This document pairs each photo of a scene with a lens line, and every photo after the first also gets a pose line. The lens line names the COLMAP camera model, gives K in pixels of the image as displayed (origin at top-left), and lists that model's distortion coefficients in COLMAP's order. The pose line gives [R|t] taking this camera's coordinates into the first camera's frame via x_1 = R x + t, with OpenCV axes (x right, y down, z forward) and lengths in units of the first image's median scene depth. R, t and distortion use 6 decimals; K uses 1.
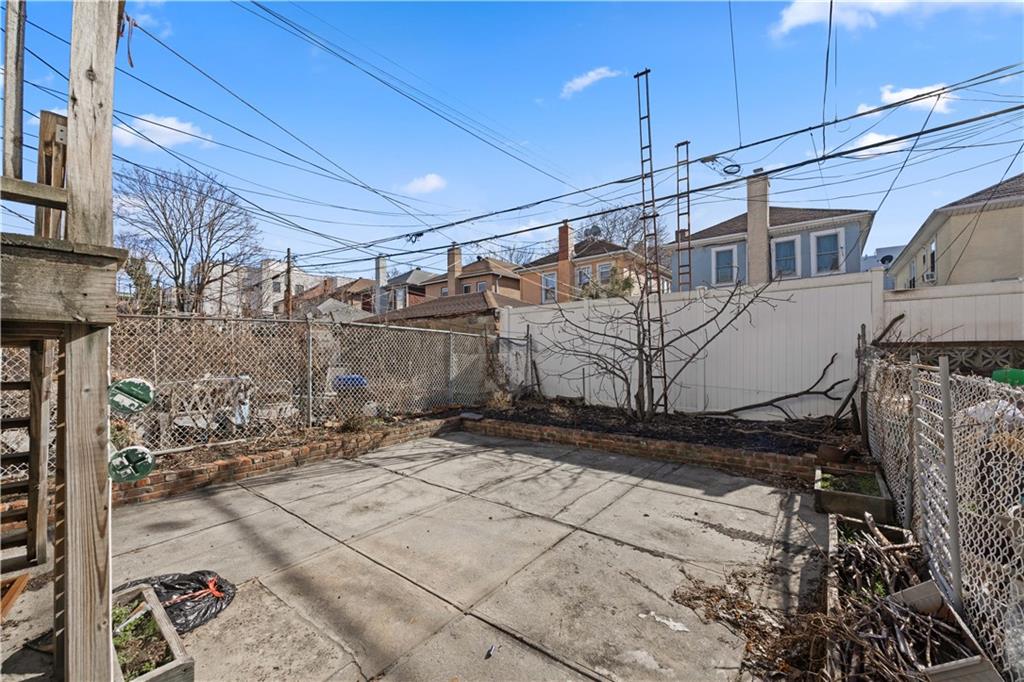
lens RADIAL K [[399.5, 0, 507.0], [0, 399.5, 341.4], [0, 0, 1]] dist [-0.001255, 0.000231]
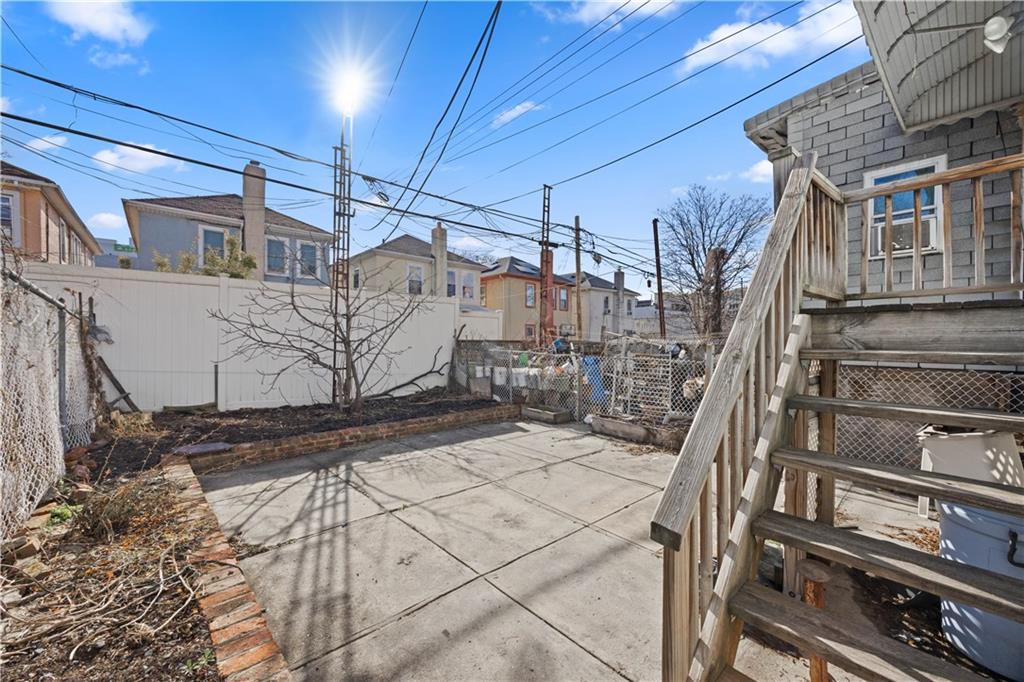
lens RADIAL K [[399.5, 0, 506.9], [0, 399.5, 343.2], [0, 0, 1]] dist [-0.001255, 0.000231]
pose [[0.172880, -0.000338, 0.984943, -0.951782], [-0.037990, 0.999254, 0.007011, -0.003784], [-0.984210, -0.038630, 0.172739, 0.640021]]
